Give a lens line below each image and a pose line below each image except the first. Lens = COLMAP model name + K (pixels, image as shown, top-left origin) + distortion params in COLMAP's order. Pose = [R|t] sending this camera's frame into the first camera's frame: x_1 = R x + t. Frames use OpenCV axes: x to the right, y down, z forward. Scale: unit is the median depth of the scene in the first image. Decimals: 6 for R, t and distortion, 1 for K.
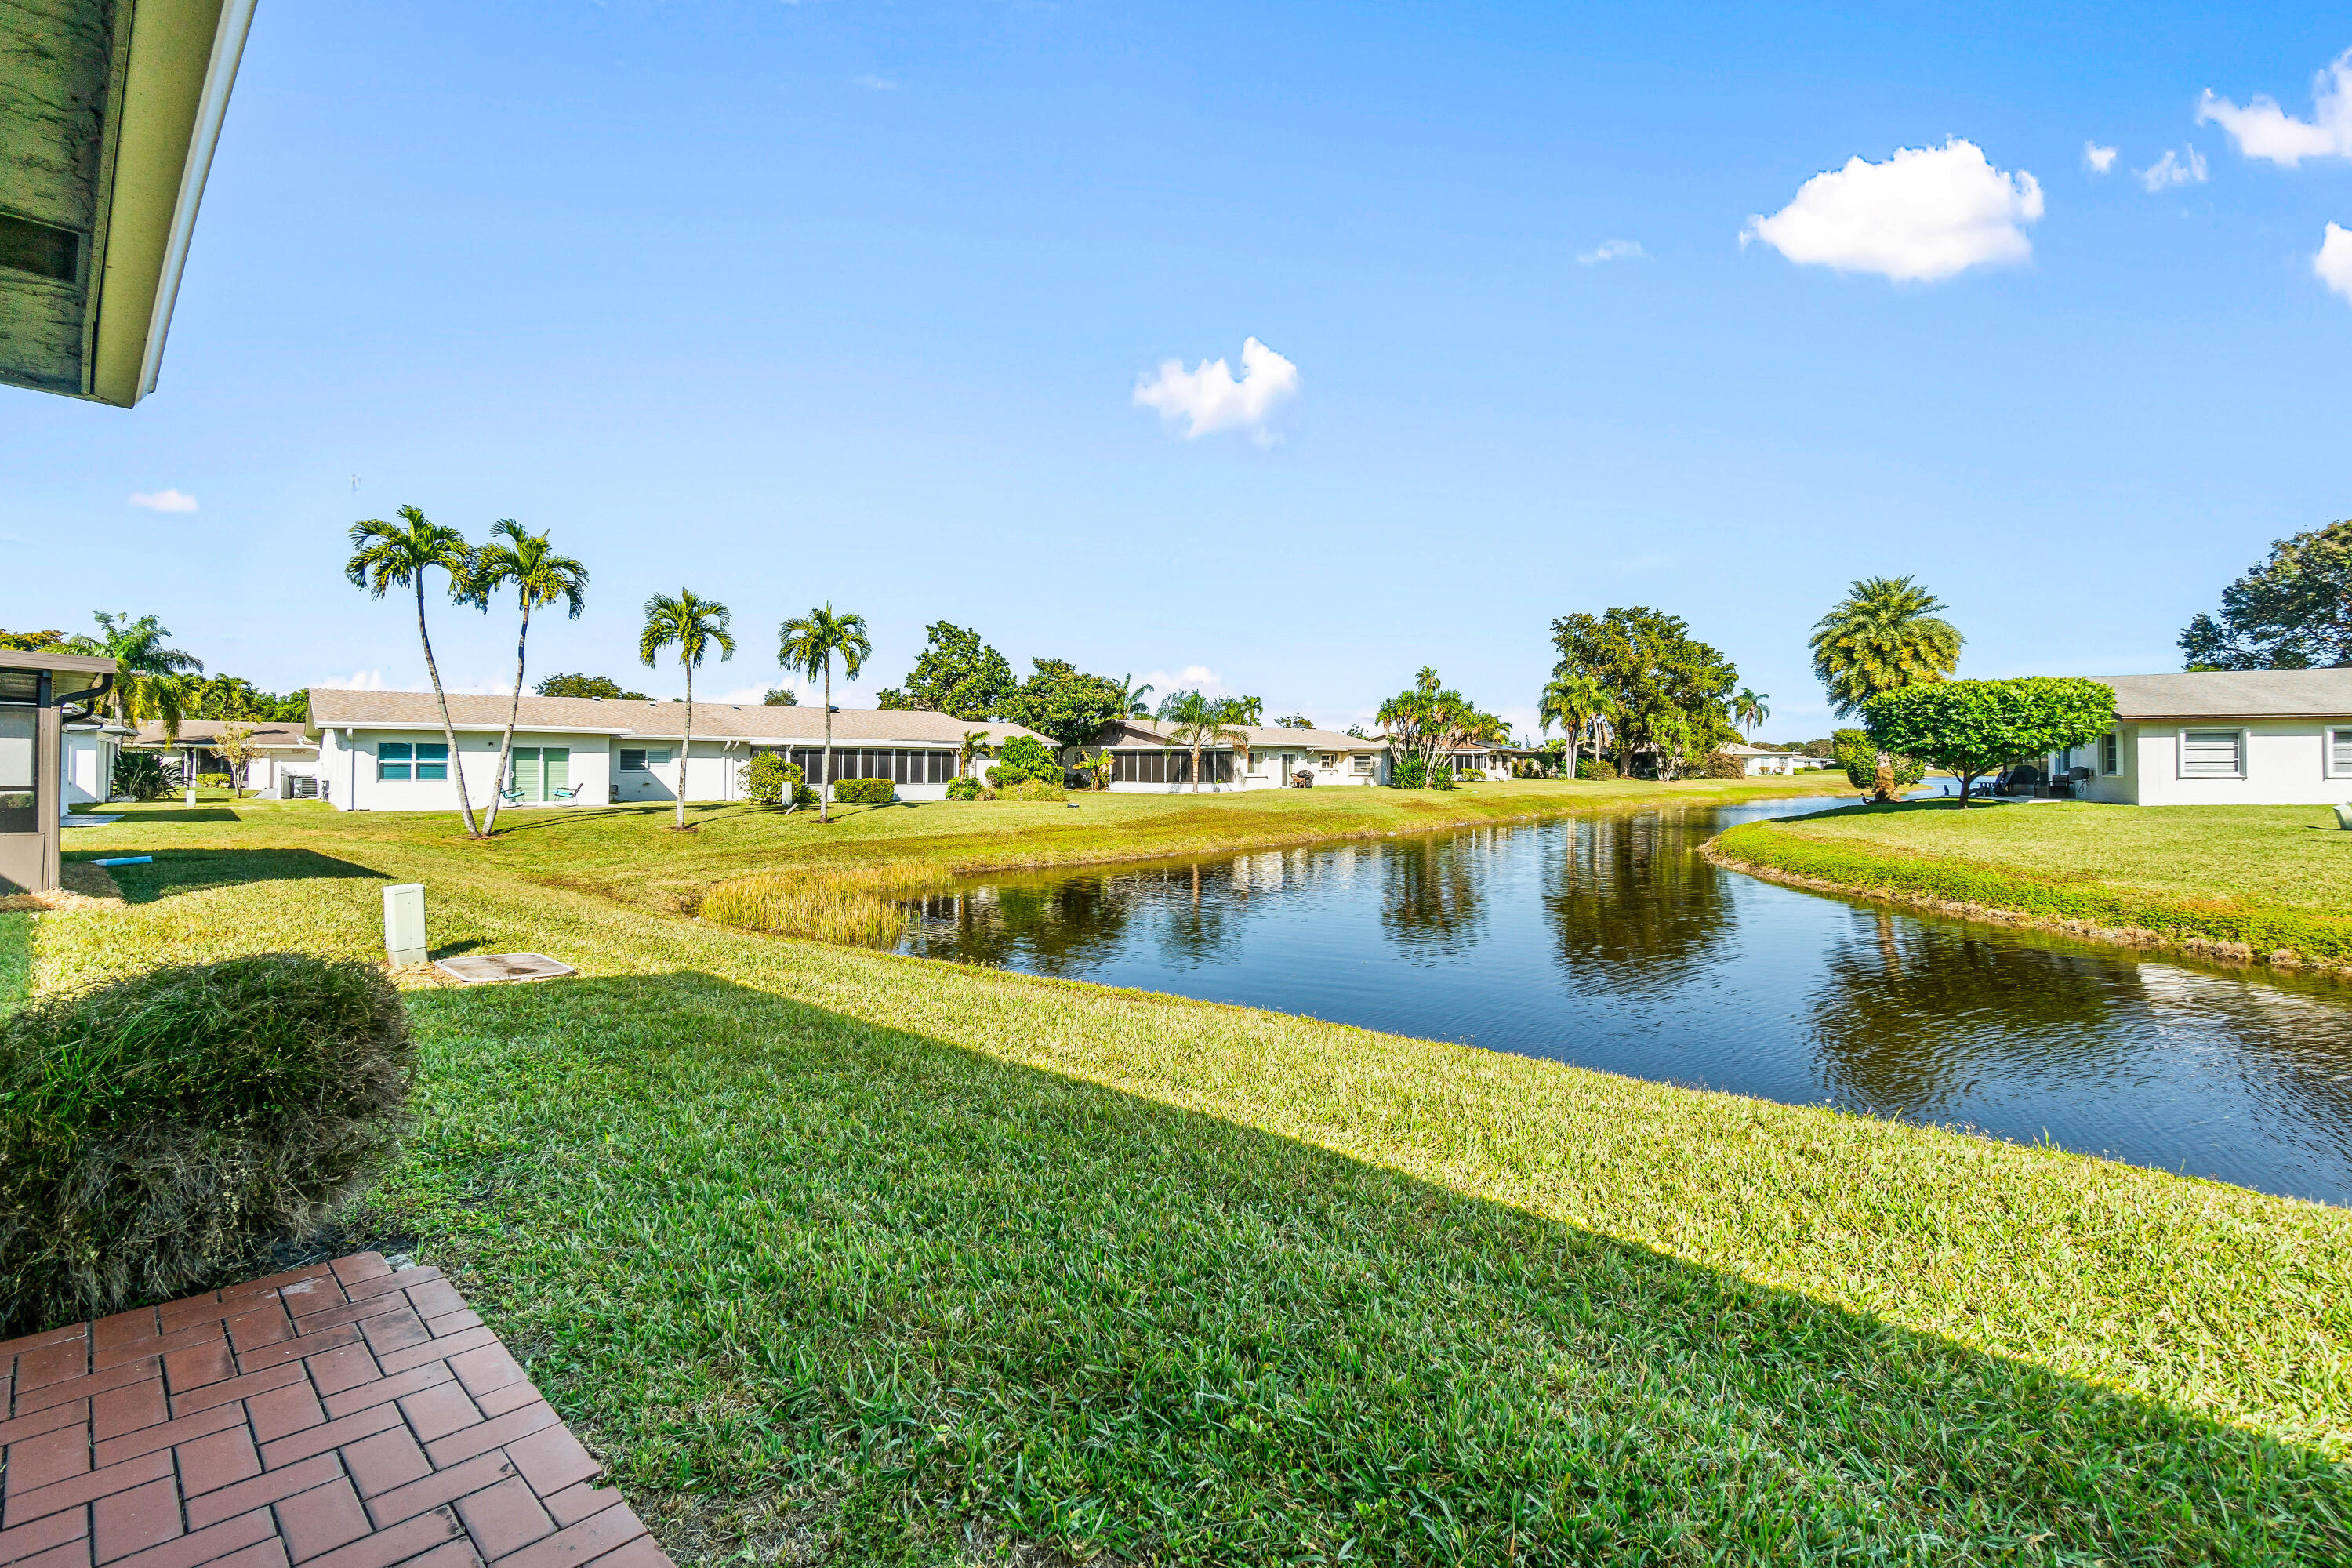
lens RADIAL K [[1037.1, 0, 1153.2], [0, 1037.1, 765.8], [0, 0, 1]] dist [-0.009019, 0.001770]
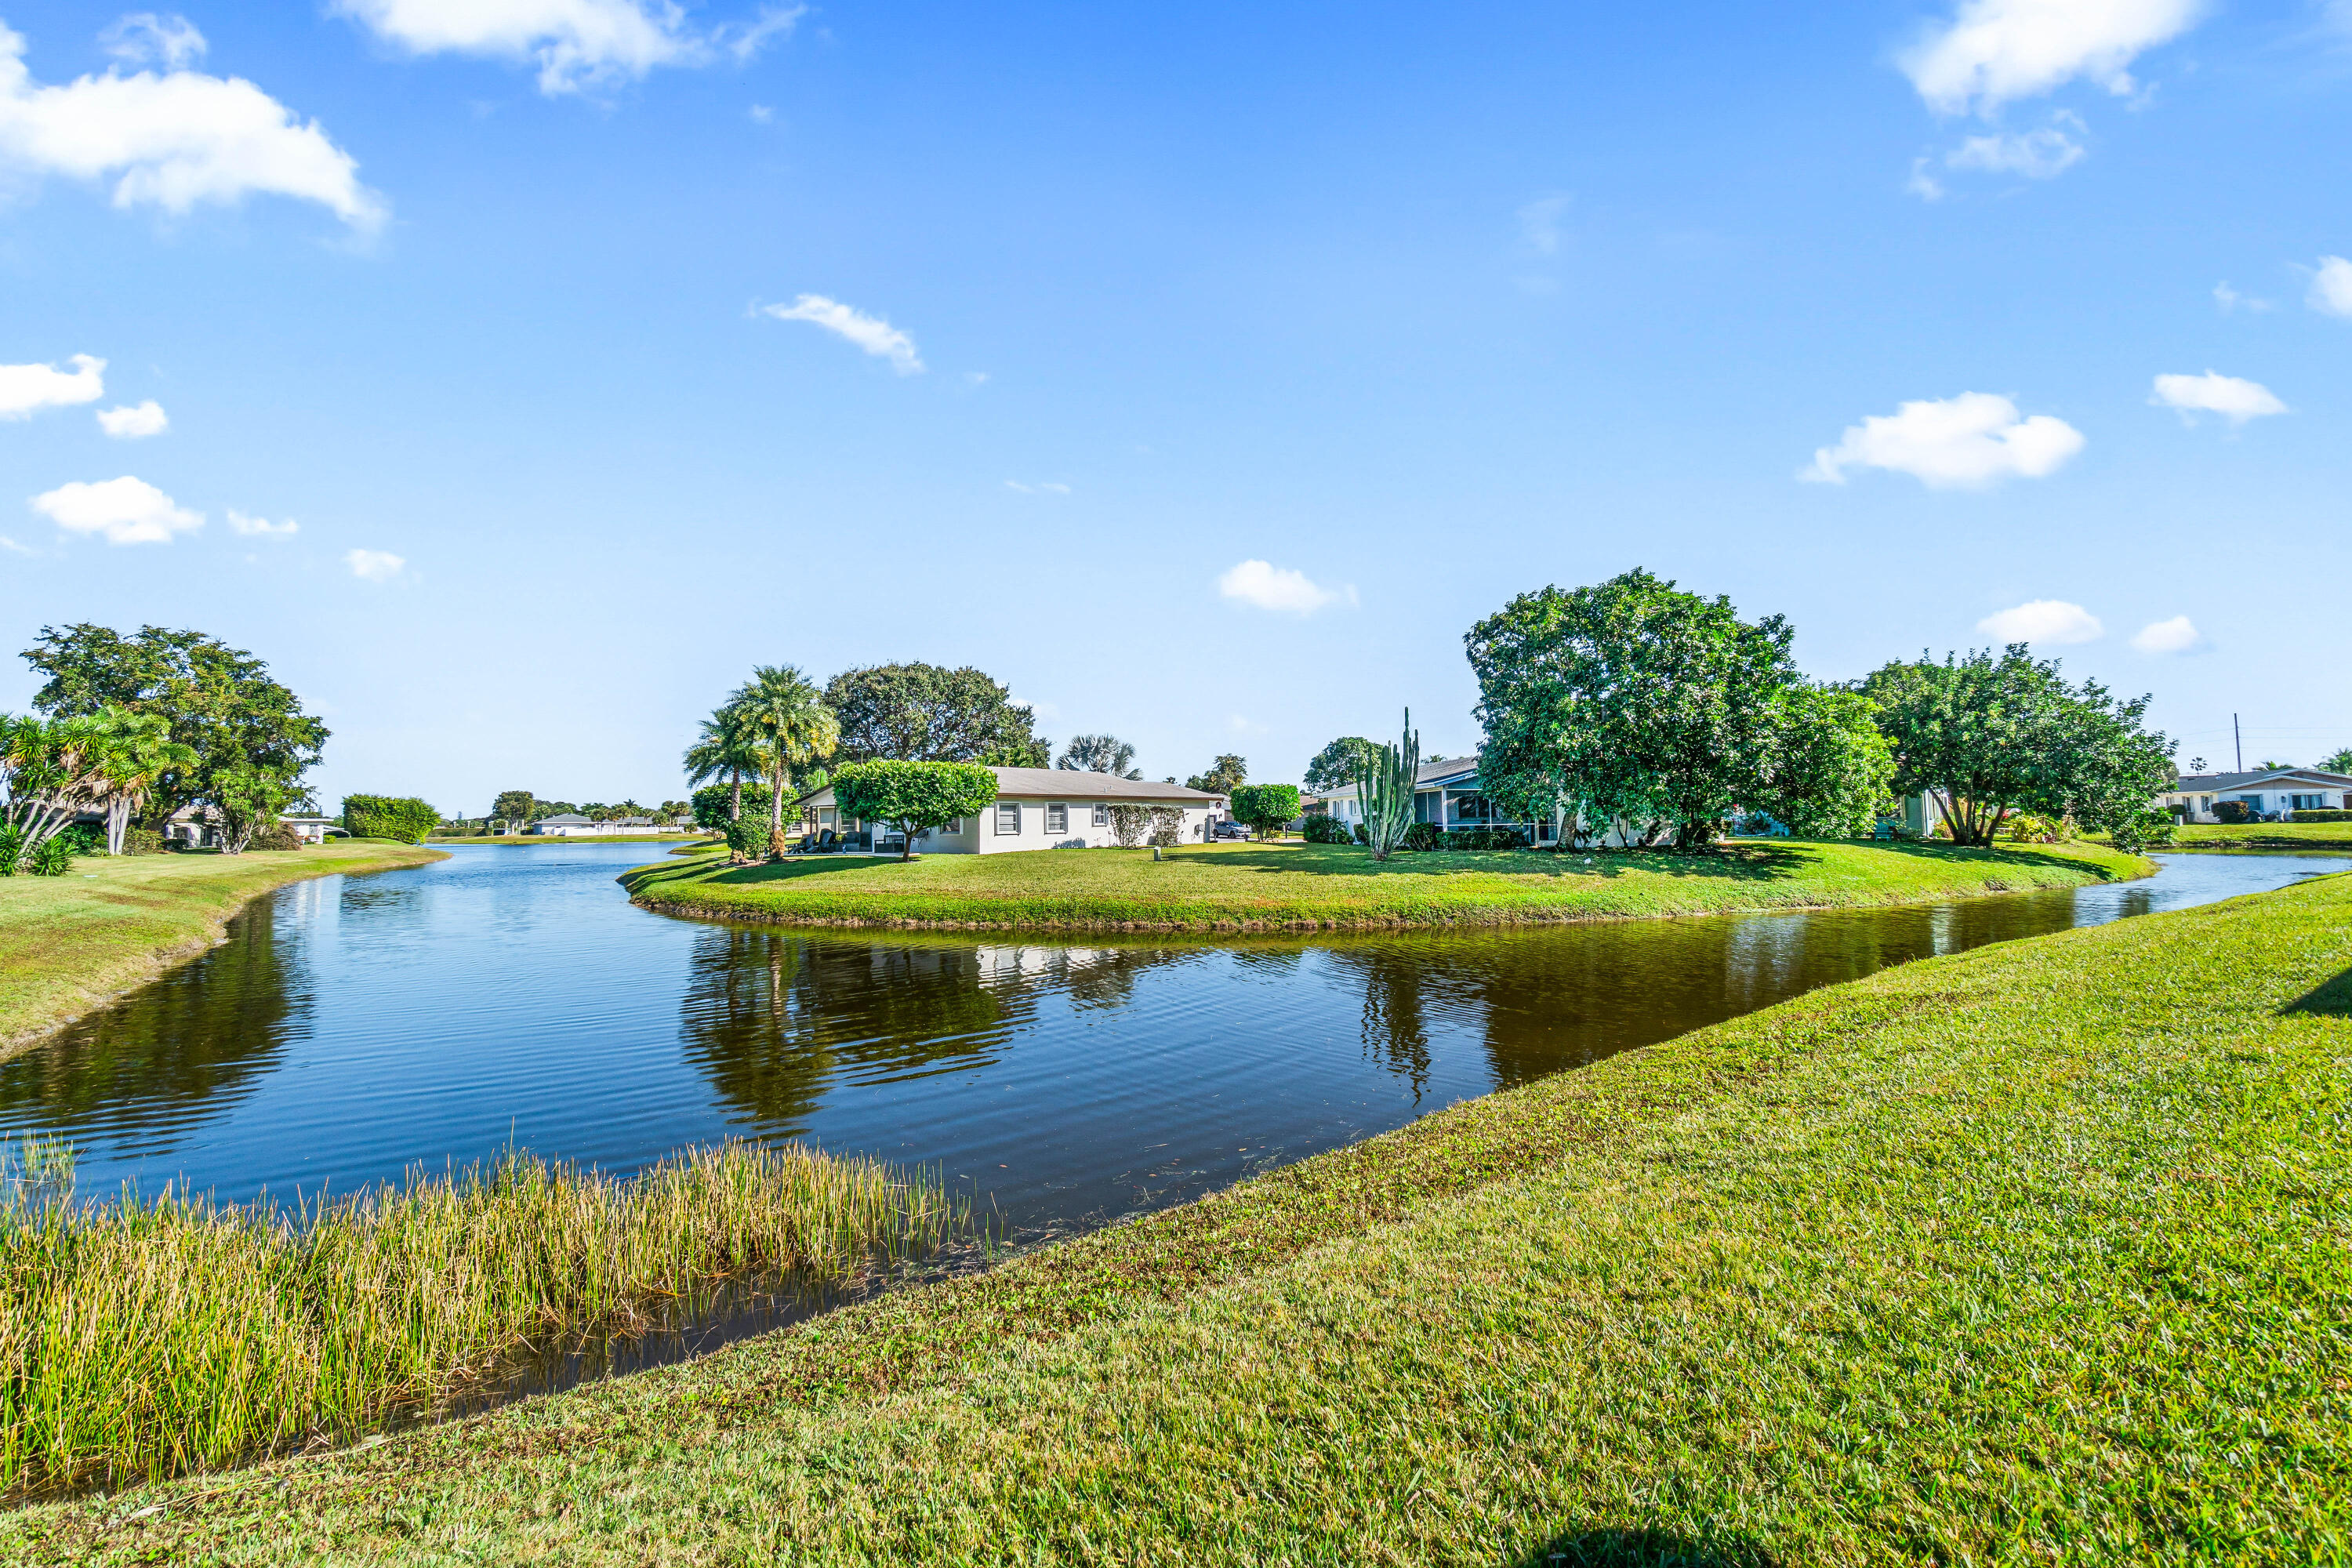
lens RADIAL K [[1037.1, 0, 1121.2], [0, 1037.1, 789.9], [0, 0, 1]] dist [-0.009019, 0.001770]
pose [[0.190704, 0.031250, 0.981150, -0.352175], [0.012382, 0.999337, -0.034236, 0.000460], [-0.981570, 0.018678, 0.190190, 0.414484]]
